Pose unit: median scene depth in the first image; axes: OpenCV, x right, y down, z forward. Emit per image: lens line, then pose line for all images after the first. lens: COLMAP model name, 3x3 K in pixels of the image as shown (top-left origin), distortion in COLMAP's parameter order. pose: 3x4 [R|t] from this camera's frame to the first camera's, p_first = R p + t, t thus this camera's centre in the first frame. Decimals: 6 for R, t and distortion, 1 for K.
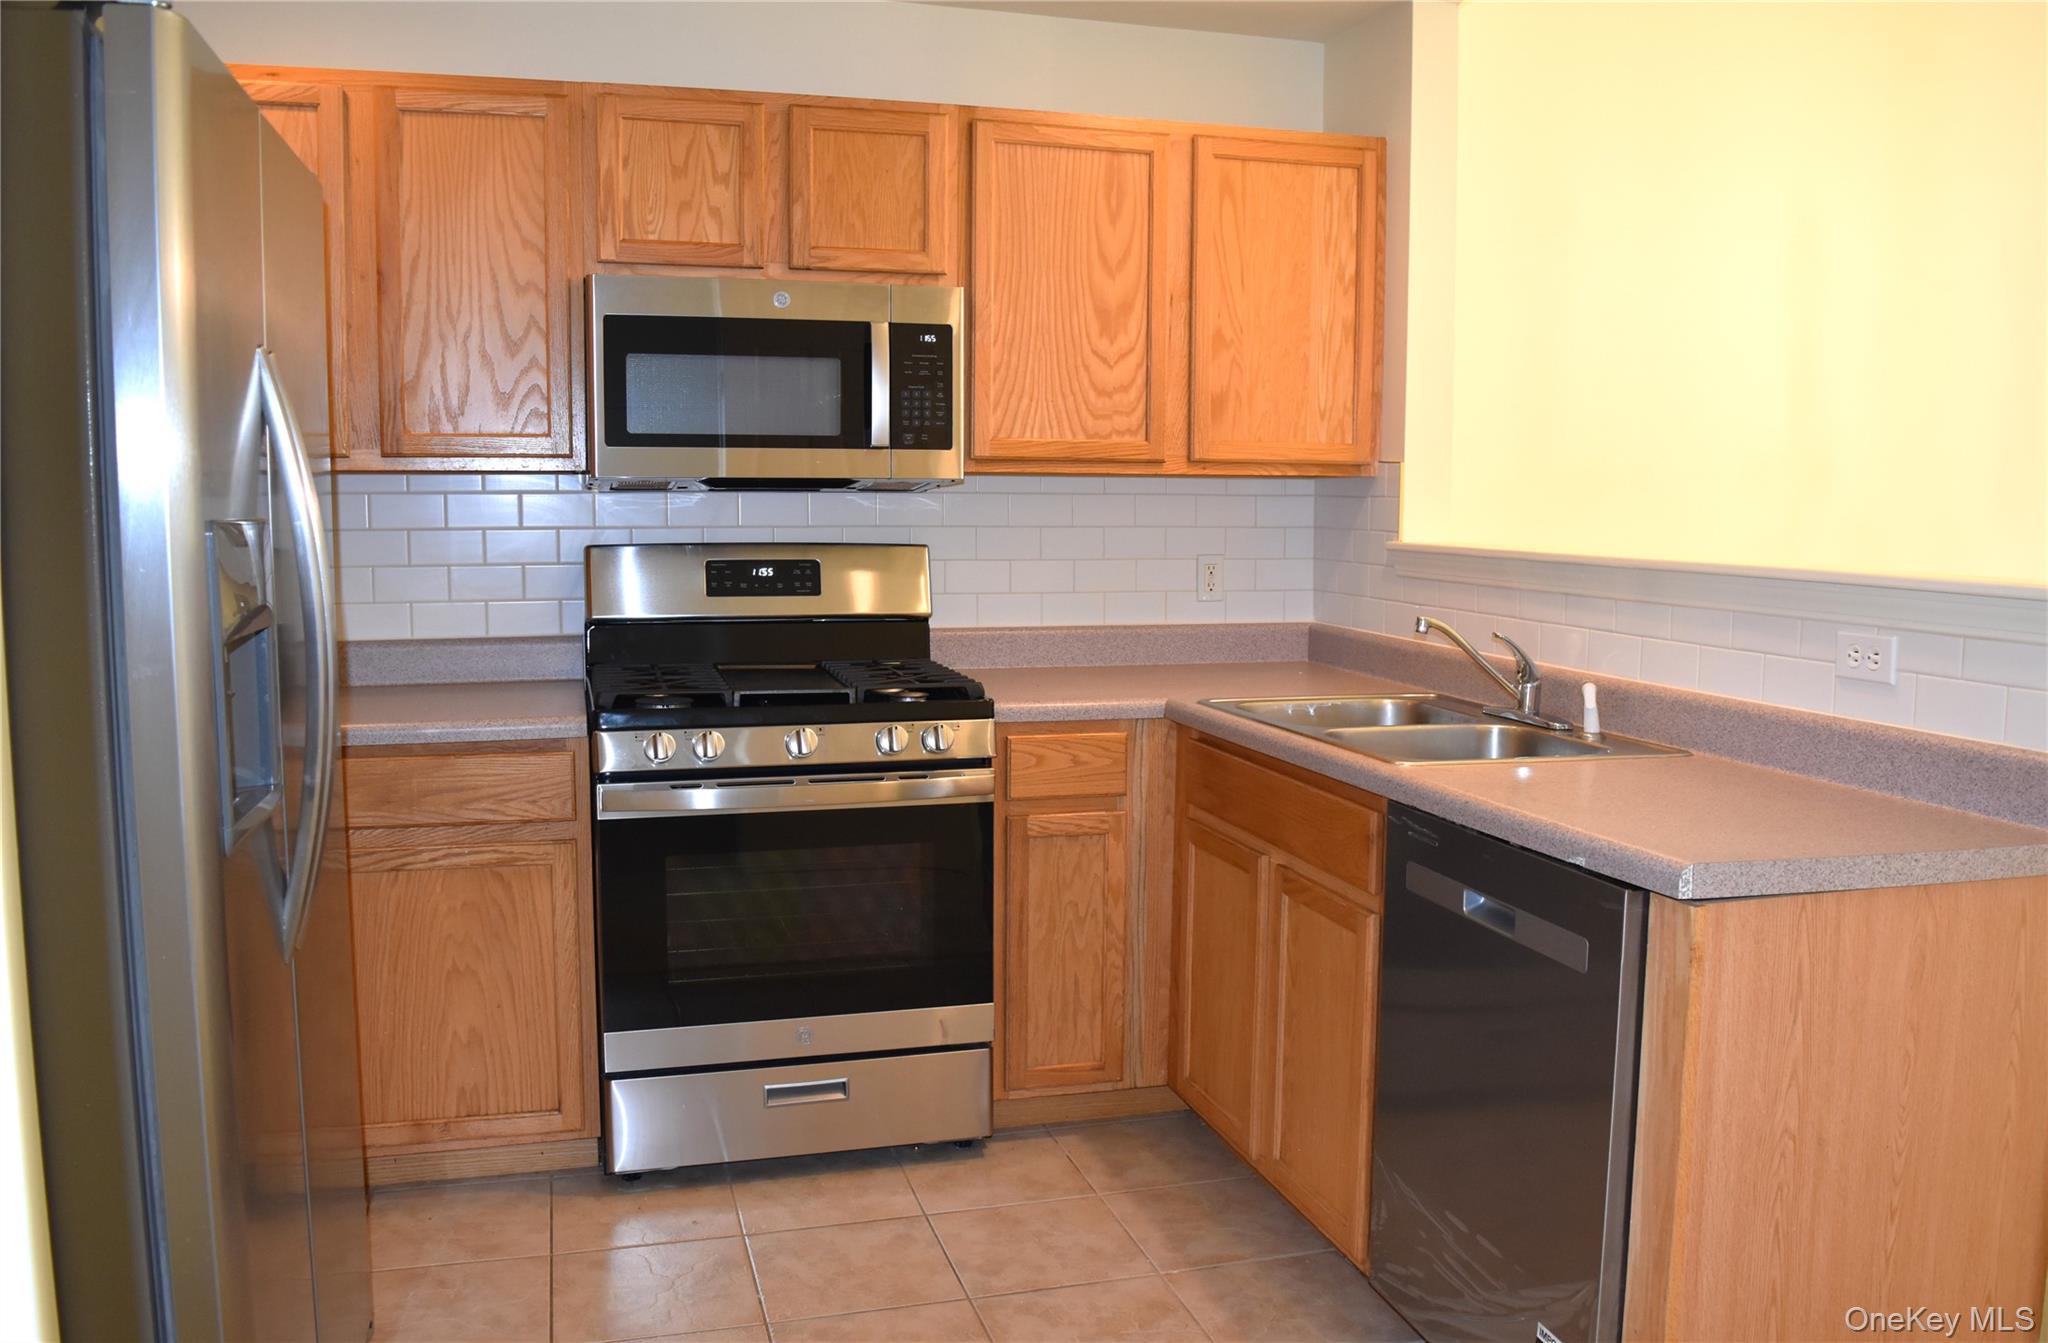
lens RADIAL K [[1634.6, 0, 1024.0], [0, 1634.6, 671.5], [0, 0, 1]] dist [-0.097921, 0.013763]
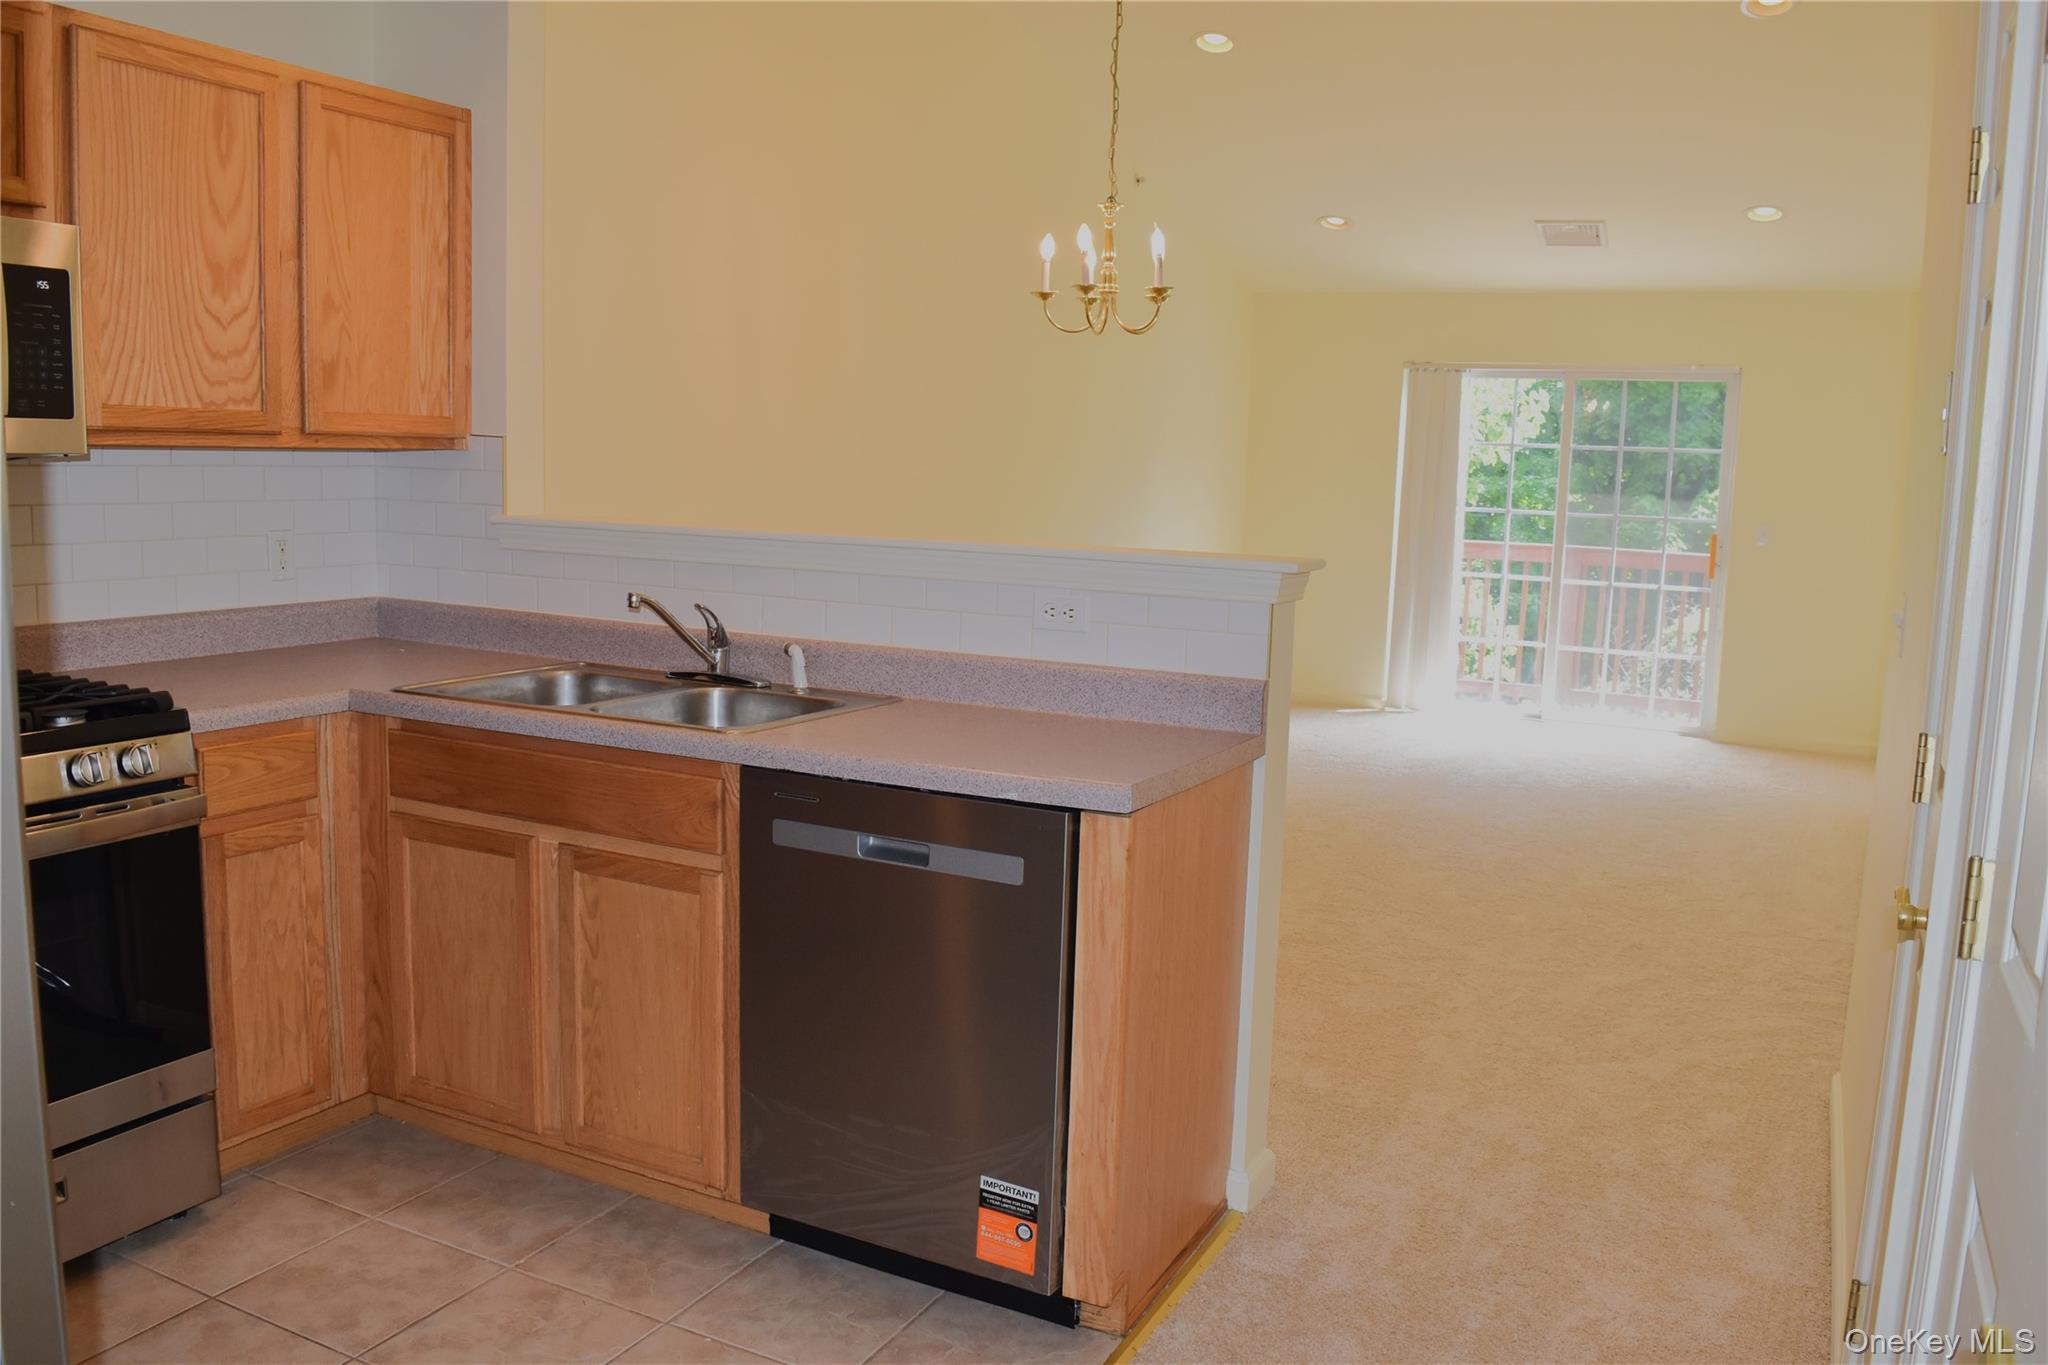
lens RADIAL K [[1612.1, 0, 1024.0], [0, 1612.1, 682.5], [0, 0, 1]] dist [-0.105531, 0.037146]
pose [[0.675162, -0.086149, 0.732622, -0.316862], [0.050628, 0.996227, 0.070488, -0.032270], [-0.735930, -0.010499, 0.676976, 0.092757]]
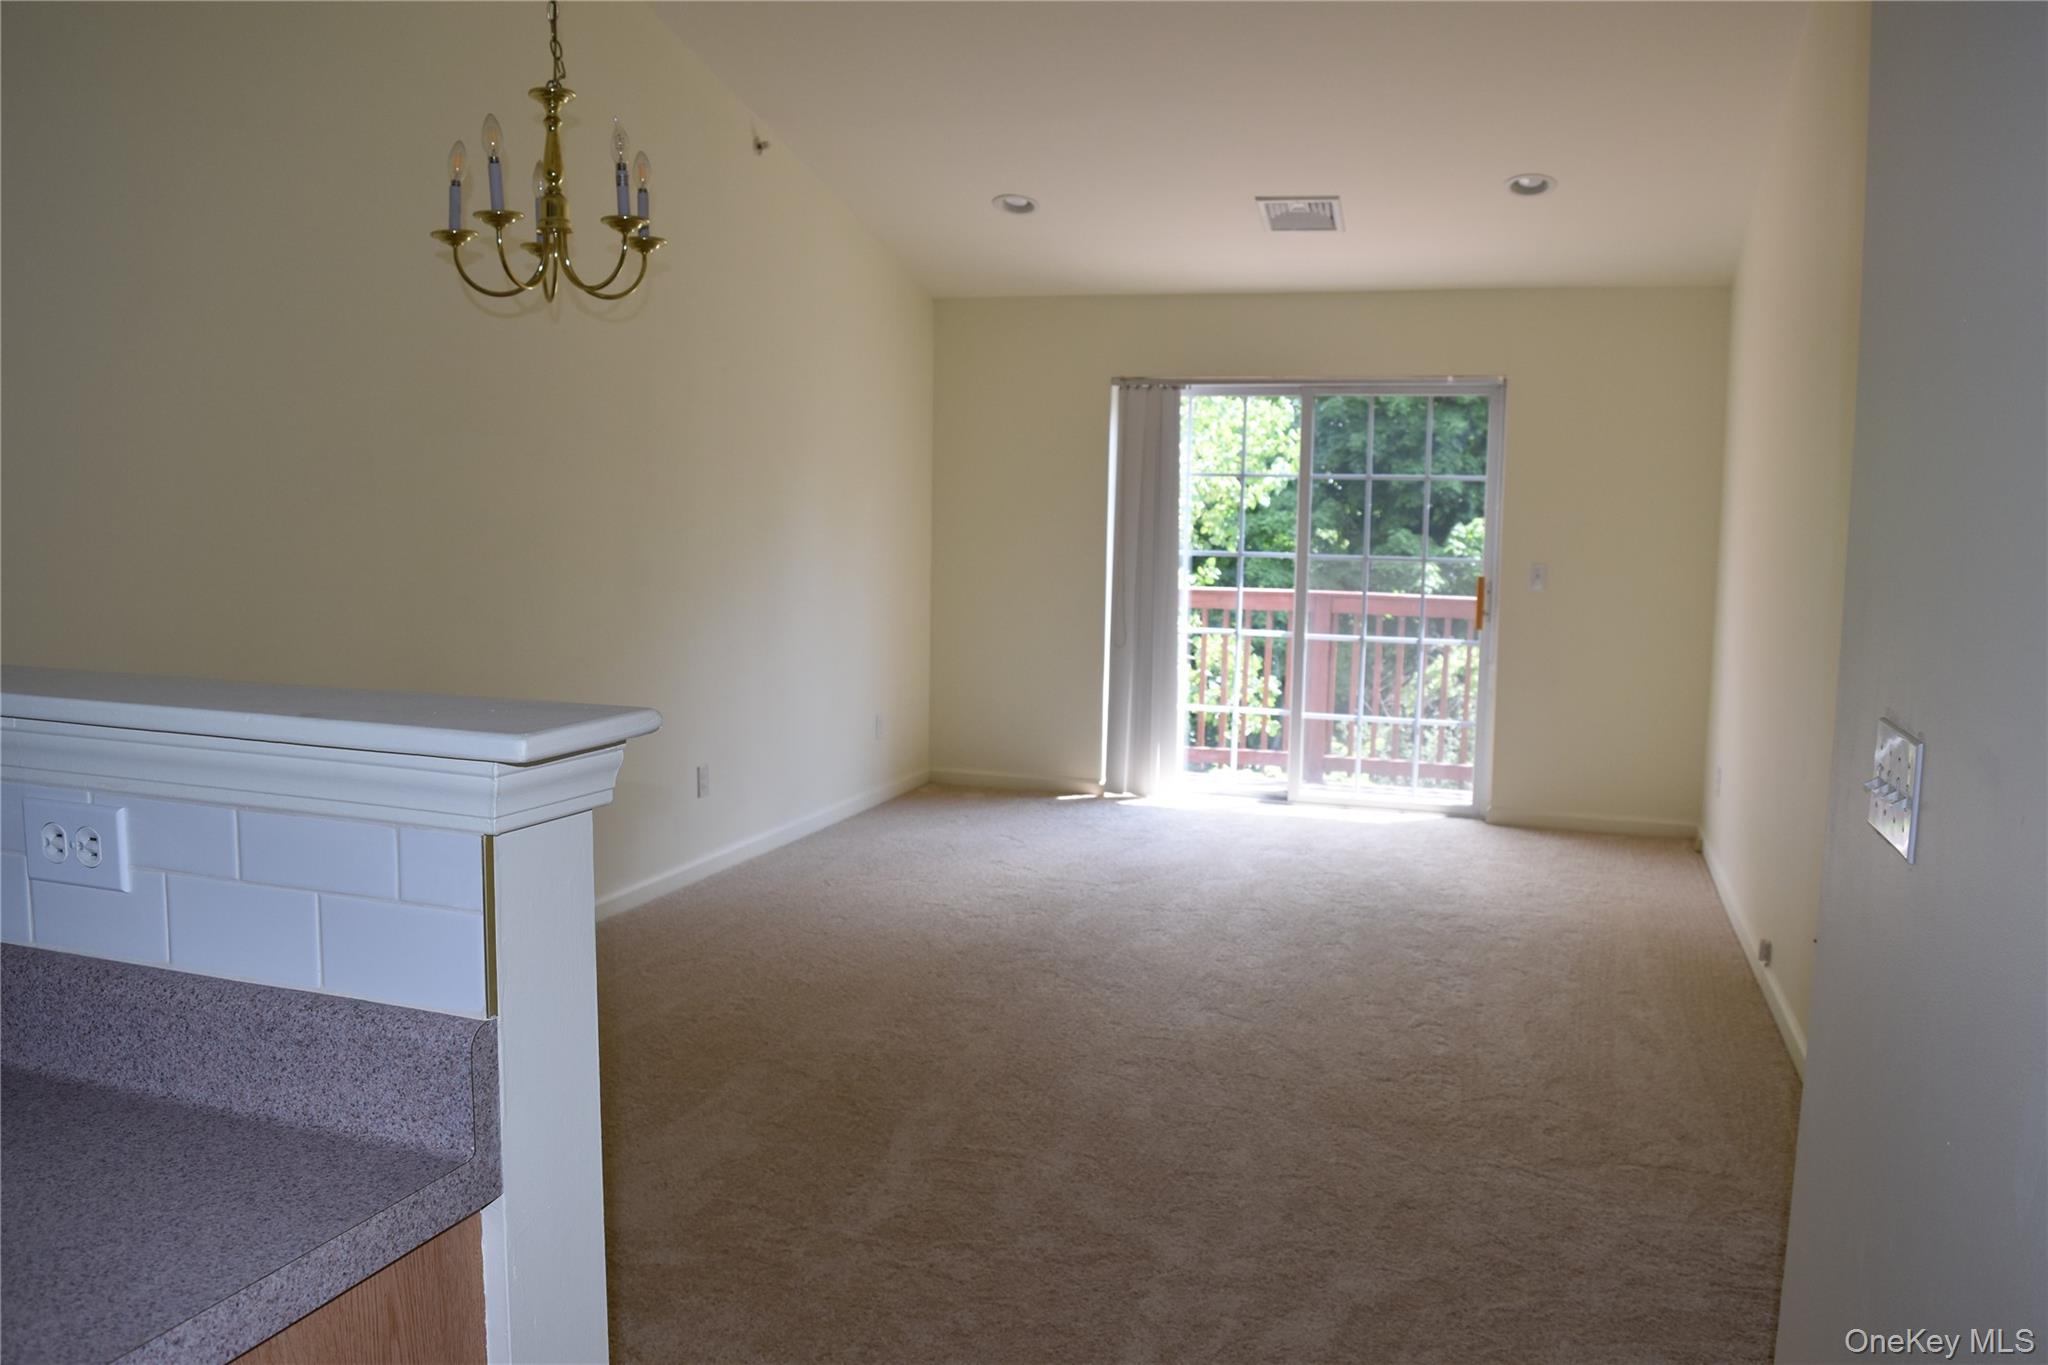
lens RADIAL K [[1612.1, 0, 1024.0], [0, 1612.1, 682.5], [0, 0, 1]] dist [-0.105531, 0.037146]
pose [[0.565123, -0.083609, 0.820759, 0.188724], [0.072179, 0.996047, 0.051767, -0.048838], [-0.821844, 0.029987, 0.568924, 0.284867]]
